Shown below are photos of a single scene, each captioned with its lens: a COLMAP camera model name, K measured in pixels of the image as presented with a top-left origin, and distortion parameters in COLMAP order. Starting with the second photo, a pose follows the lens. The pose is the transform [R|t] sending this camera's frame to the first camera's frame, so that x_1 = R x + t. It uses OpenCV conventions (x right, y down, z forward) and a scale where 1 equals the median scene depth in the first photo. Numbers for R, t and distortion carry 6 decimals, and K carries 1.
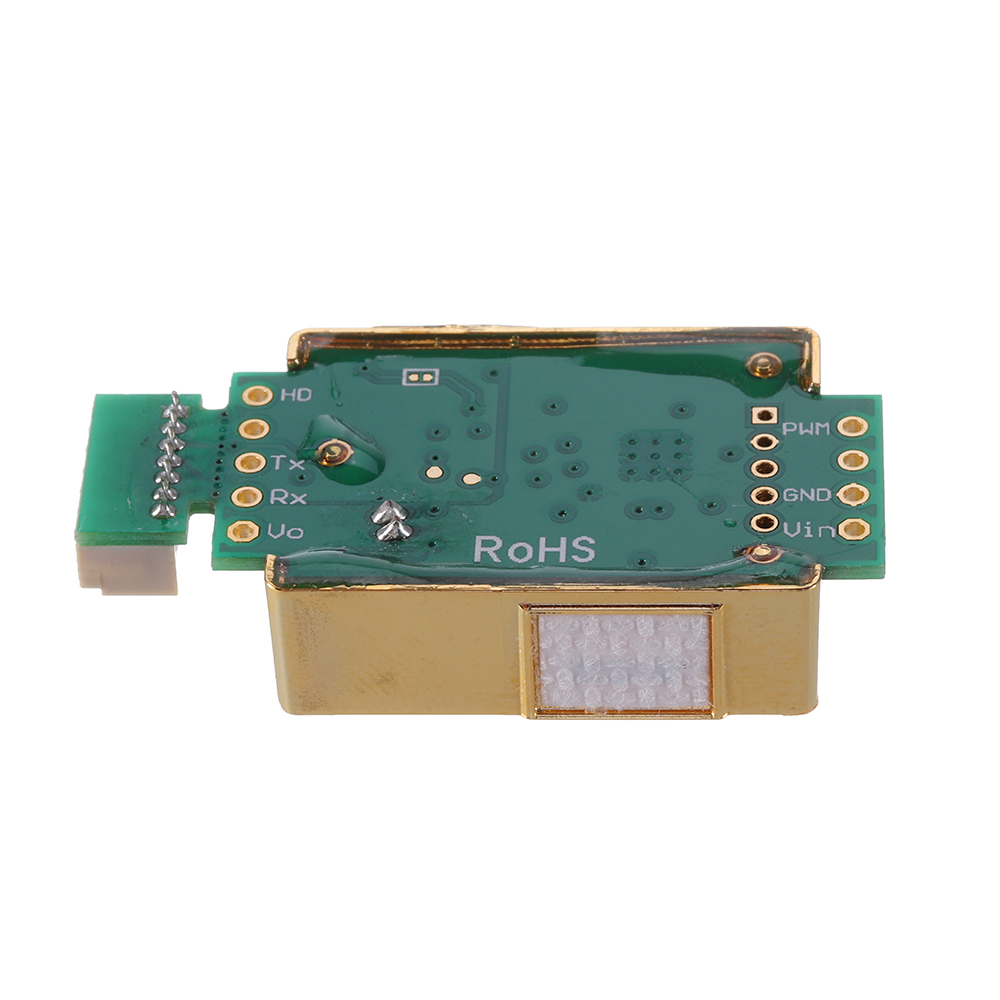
lens RADIAL K [[5656.7, 0, 500.0], [0, 5656.7, 500.0], [0, 0, 1]] dist [-0.054819, -11.636694]
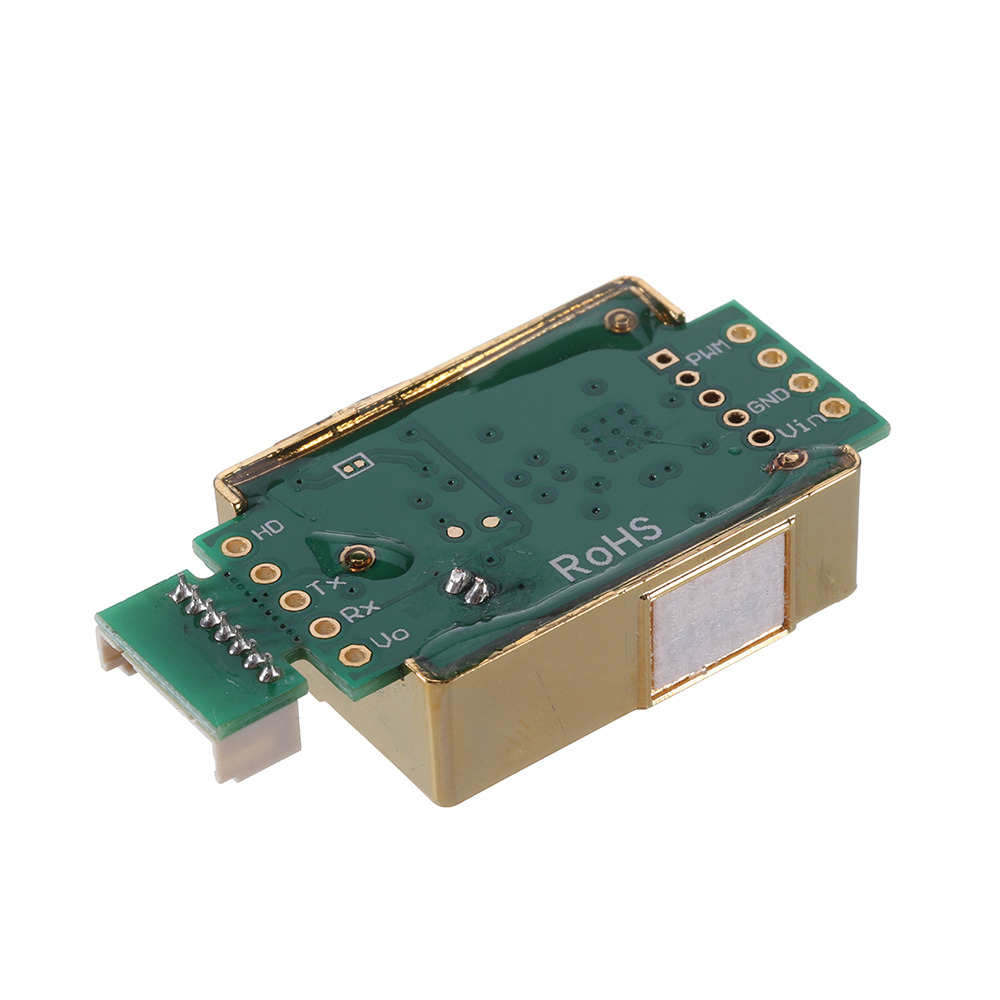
lens RADIAL K [[5656.7, 0, 500.0], [0, 5656.7, 500.0], [0, 0, 1]] dist [-0.054819, -11.636694]
pose [[0.784194, -0.399445, 0.474852, -0.479253], [0.417093, 0.905908, 0.073241, -0.080117], [-0.459428, 0.140622, 0.877013, 0.115802]]
